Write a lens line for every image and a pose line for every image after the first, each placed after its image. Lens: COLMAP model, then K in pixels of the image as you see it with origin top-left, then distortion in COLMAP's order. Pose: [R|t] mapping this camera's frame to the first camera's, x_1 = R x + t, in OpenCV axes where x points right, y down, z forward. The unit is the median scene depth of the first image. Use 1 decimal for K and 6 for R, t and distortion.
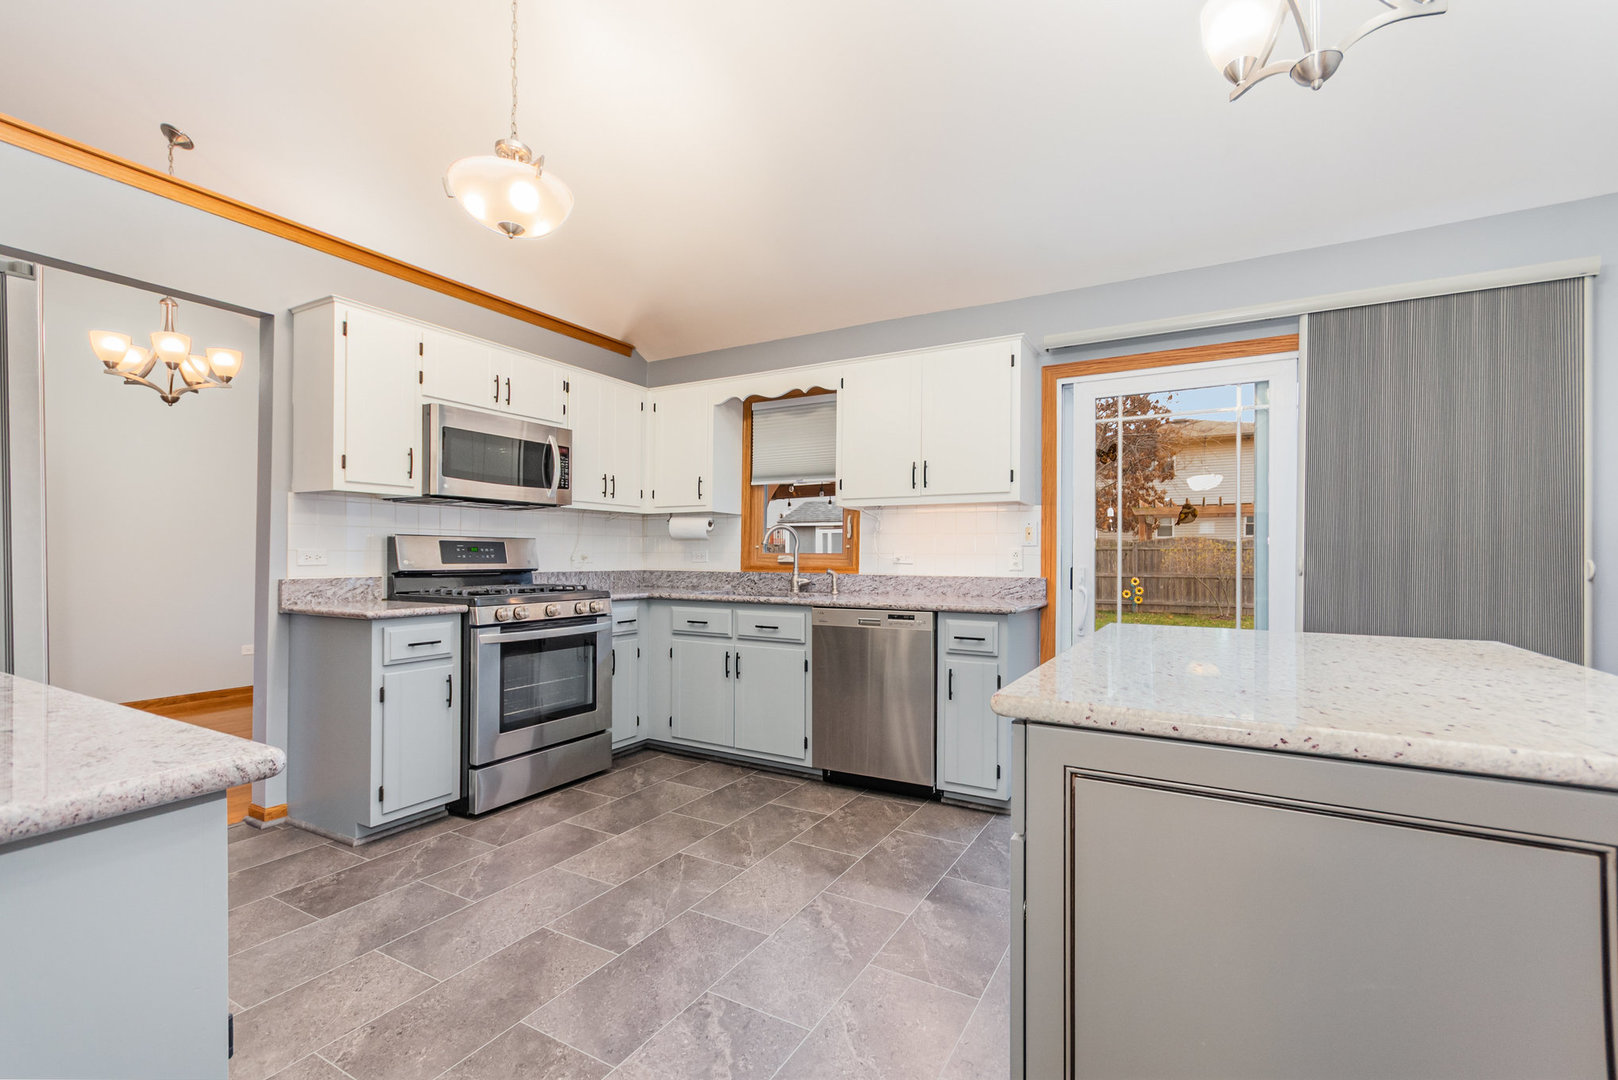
lens RADIAL K [[713.8, 0, 809.8], [0, 713.8, 552.0], [0, 0, 1]] dist [-0.001028, 0.000220]
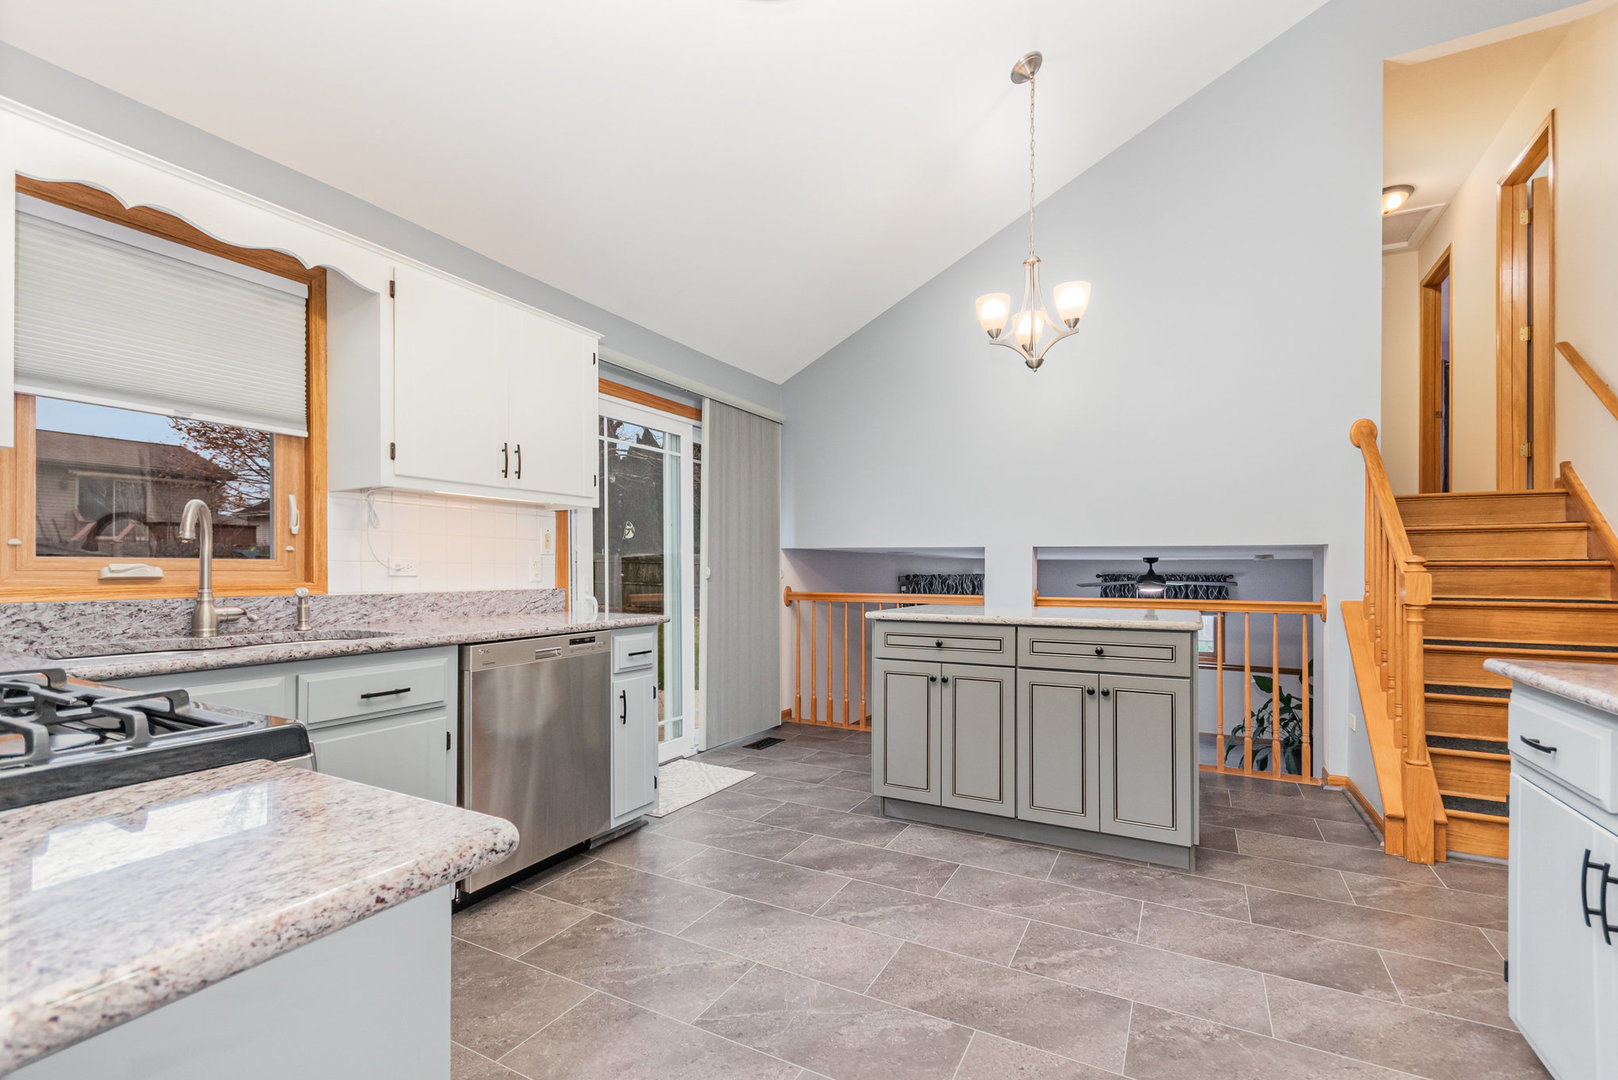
lens RADIAL K [[713.8, 0, 818.7], [0, 713.8, 567.2], [0, 0, 1]] dist [-0.001028, 0.000220]
pose [[-0.037241, -0.000949, 0.999306, -0.700576], [-0.007939, 0.999968, 0.000654, 0.004930], [-0.999275, -0.007909, -0.037247, 0.767375]]
